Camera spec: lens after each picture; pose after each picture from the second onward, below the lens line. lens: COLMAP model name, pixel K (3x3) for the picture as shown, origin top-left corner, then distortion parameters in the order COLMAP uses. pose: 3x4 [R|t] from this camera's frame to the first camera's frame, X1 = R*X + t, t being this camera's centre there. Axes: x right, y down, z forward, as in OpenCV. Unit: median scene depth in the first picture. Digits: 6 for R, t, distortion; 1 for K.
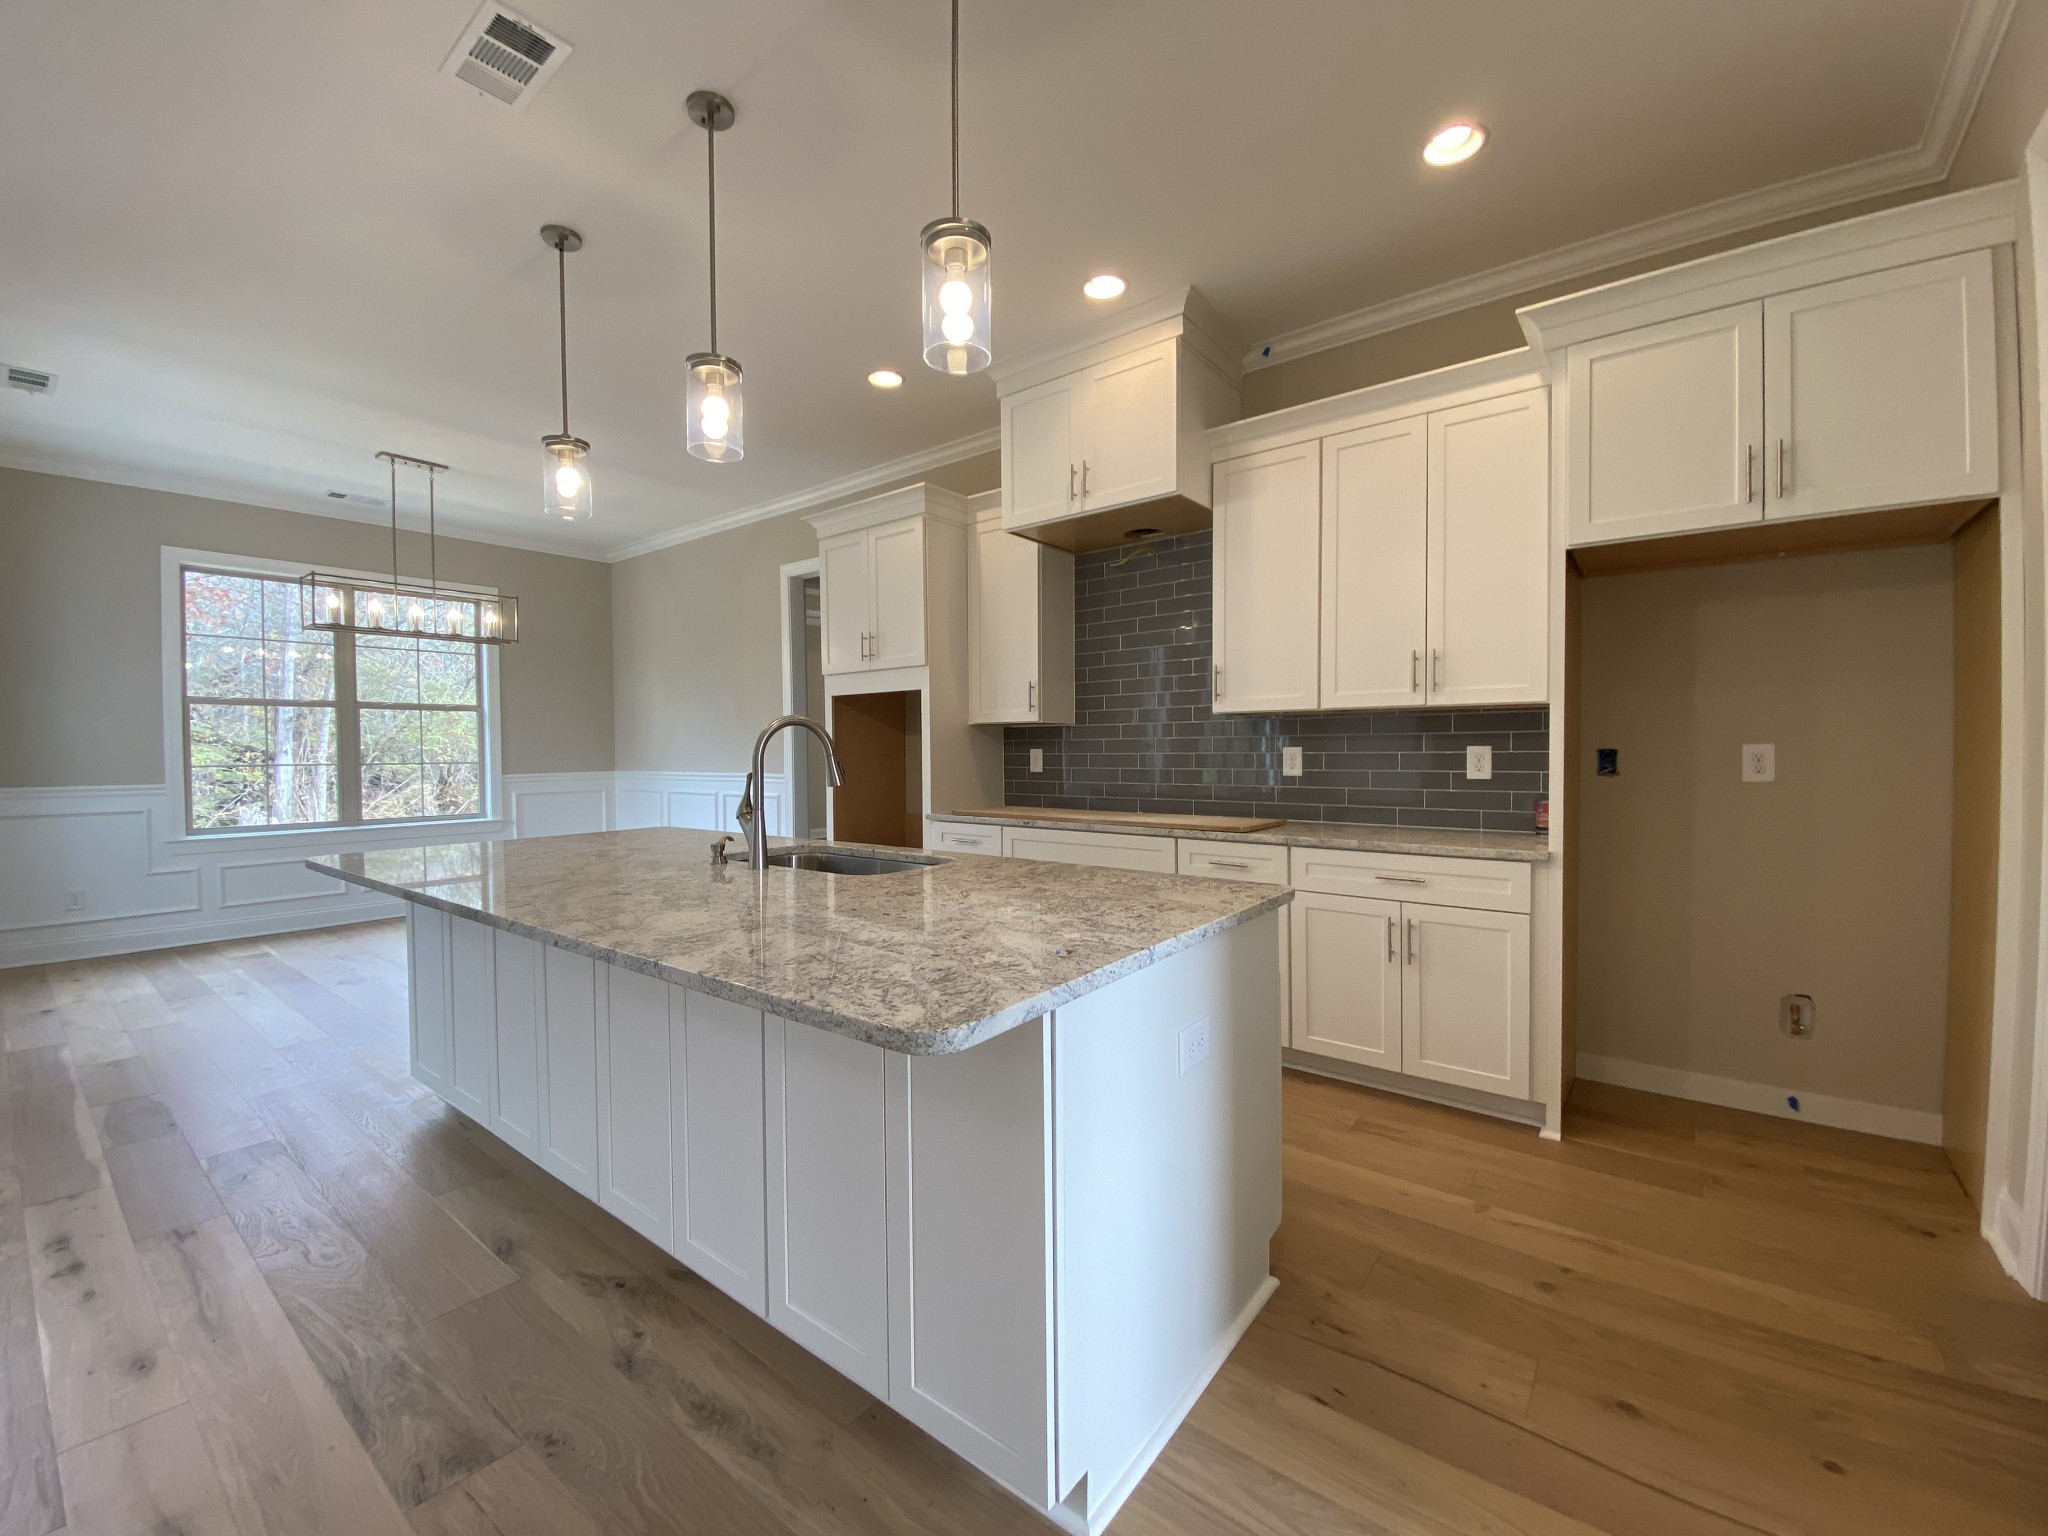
lens RADIAL K [[840.1, 0, 1019.3], [0, 840.1, 768.9], [0, 0, 1]] dist [-0.023980, -0.001930]
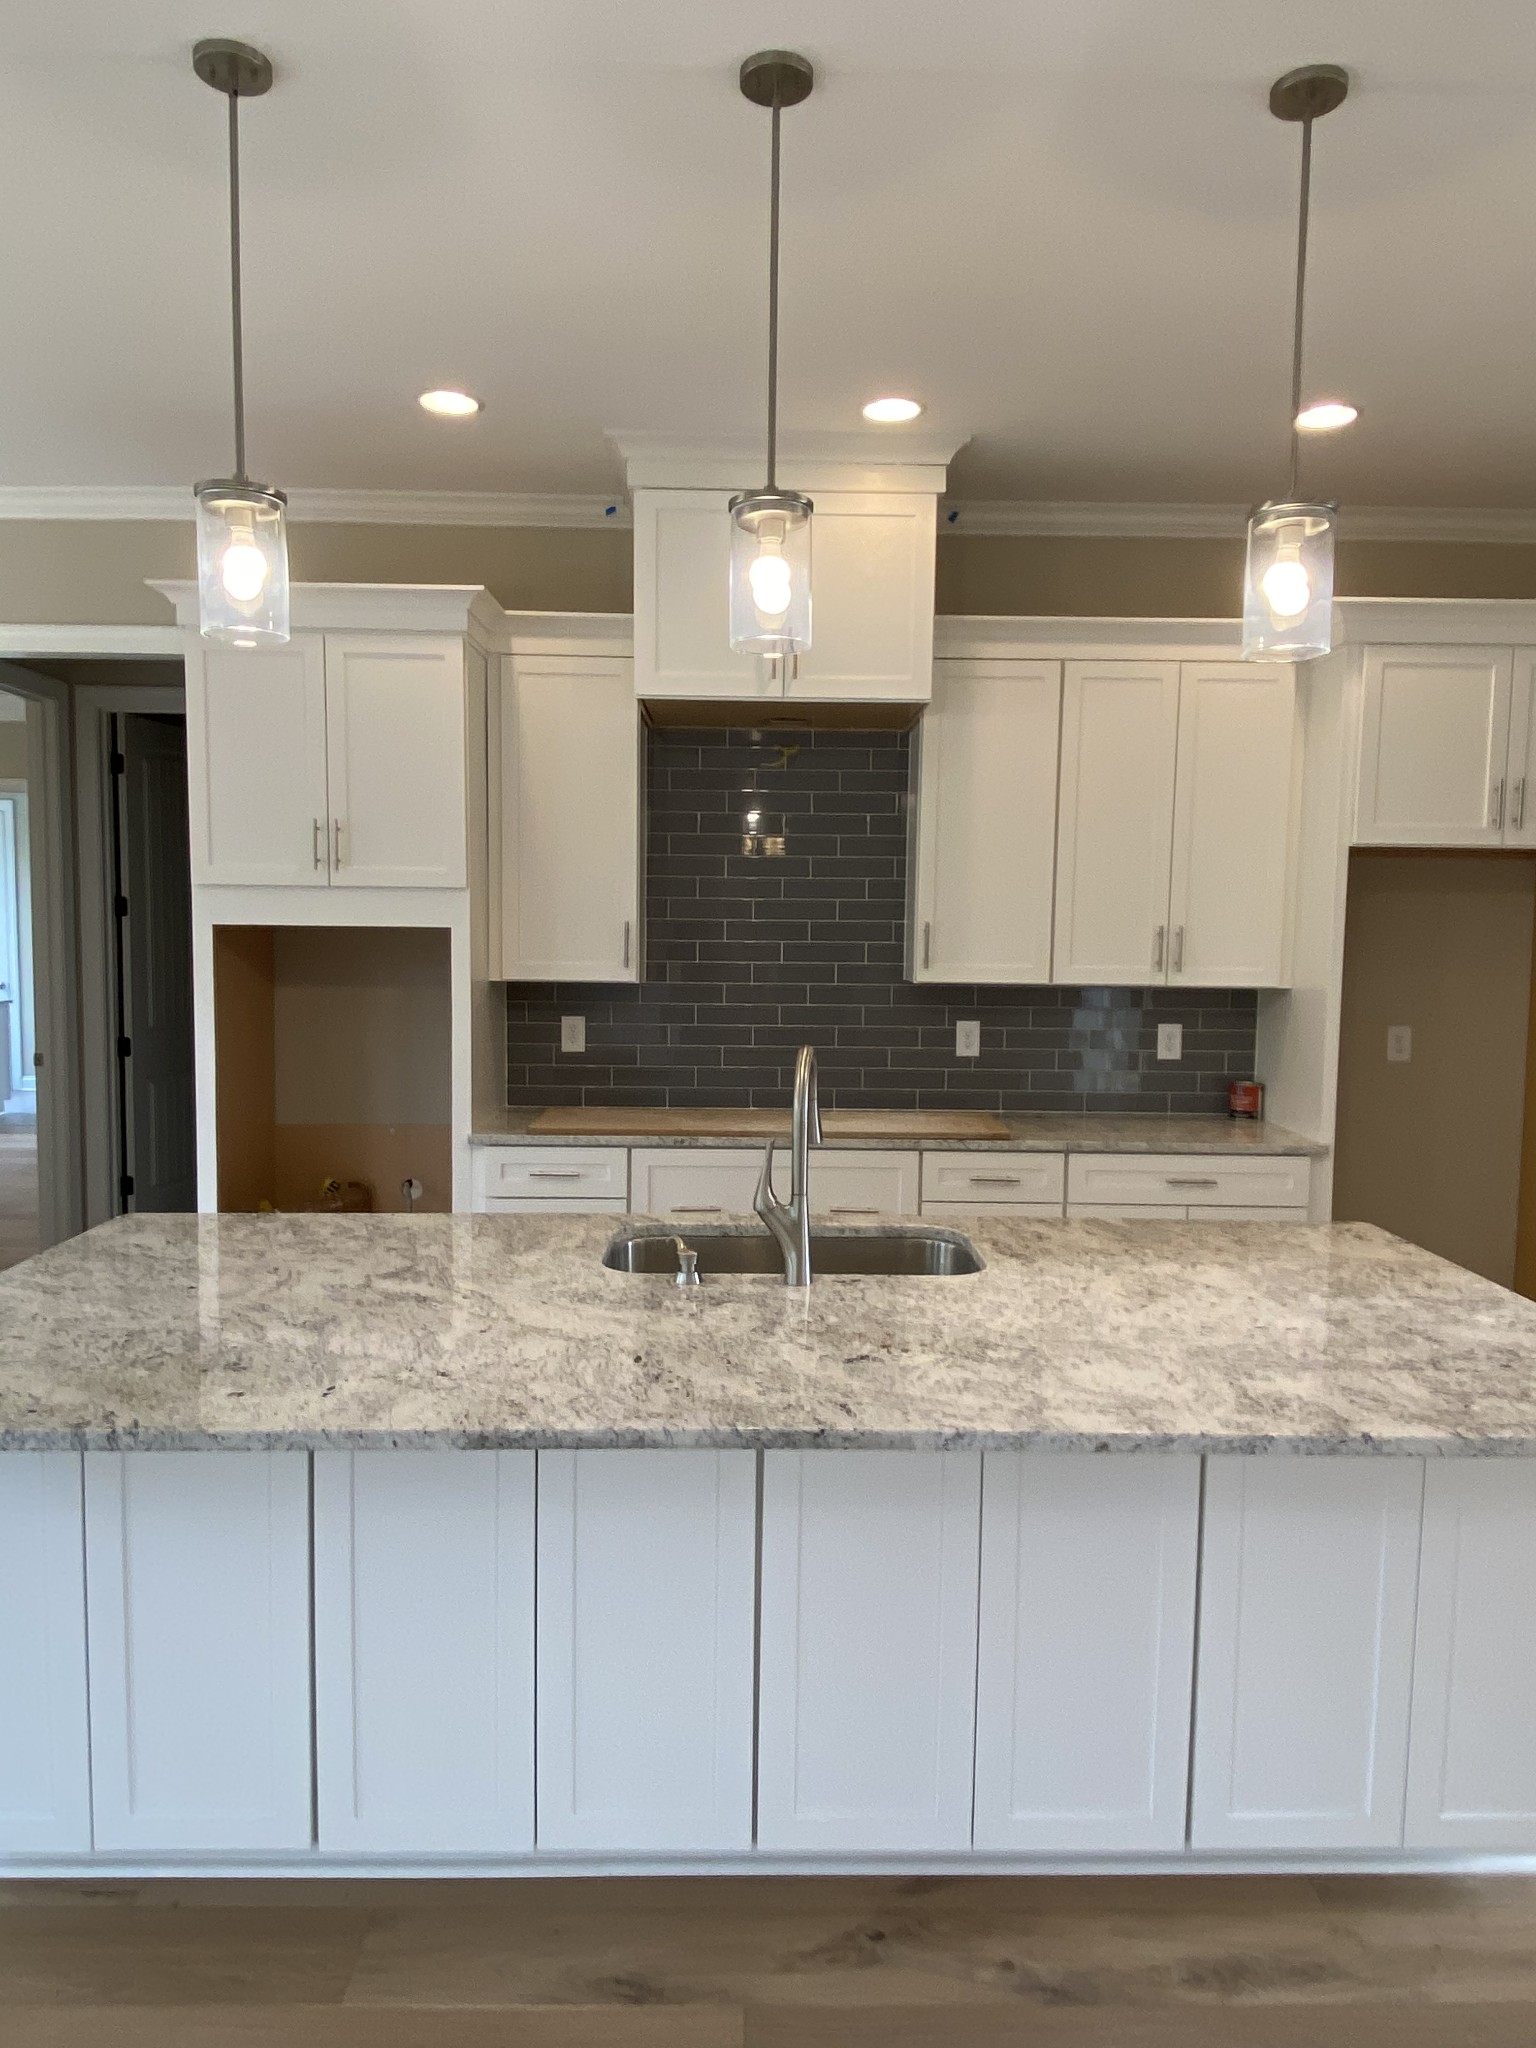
lens RADIAL K [[1368.7, 0, 781.0], [0, 1368.7, 1011.4], [0, 0, 1]] dist [0.017113, -0.004278]
pose [[0.765038, -0.023032, 0.643573, -0.673961], [-0.006019, 0.999061, 0.042908, -0.092944], [-0.643957, -0.036700, 0.764181, 0.111989]]
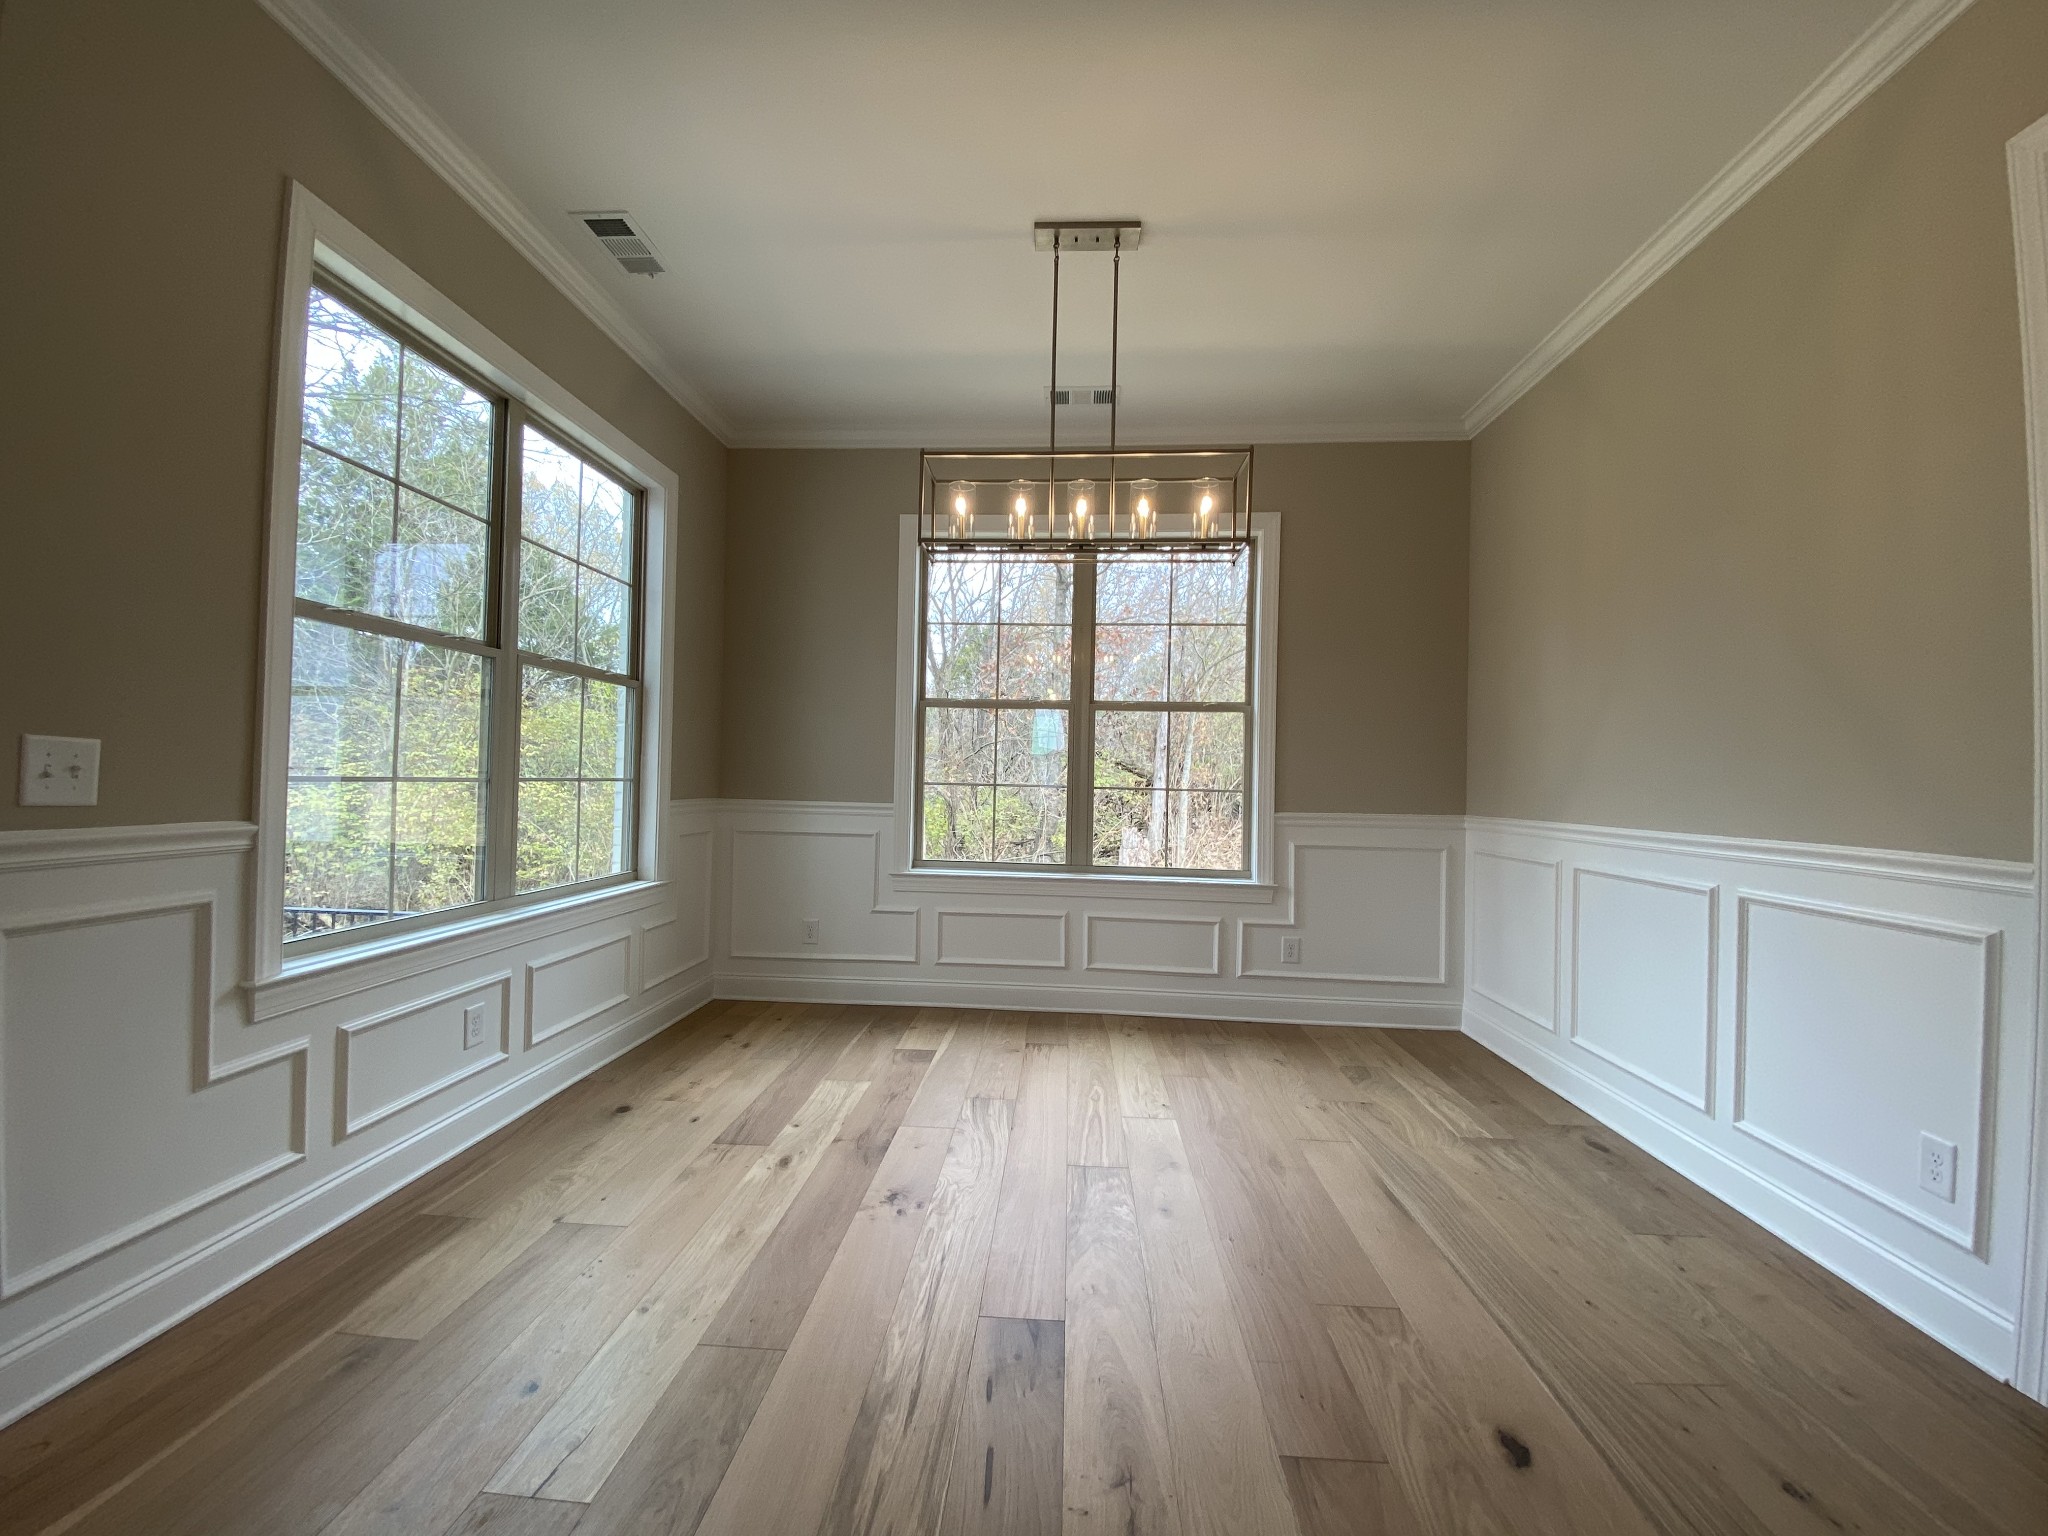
lens RADIAL K [[794.8, 0, 1033.5], [0, 794.8, 771.4], [0, 0, 1]] dist [-0.000641, -0.000093]
pose [[0.577517, 0.011582, -0.816297, -0.436077], [-0.044967, 0.998833, -0.017642, -0.008920], [0.815140, 0.046895, 0.577363, 0.914875]]
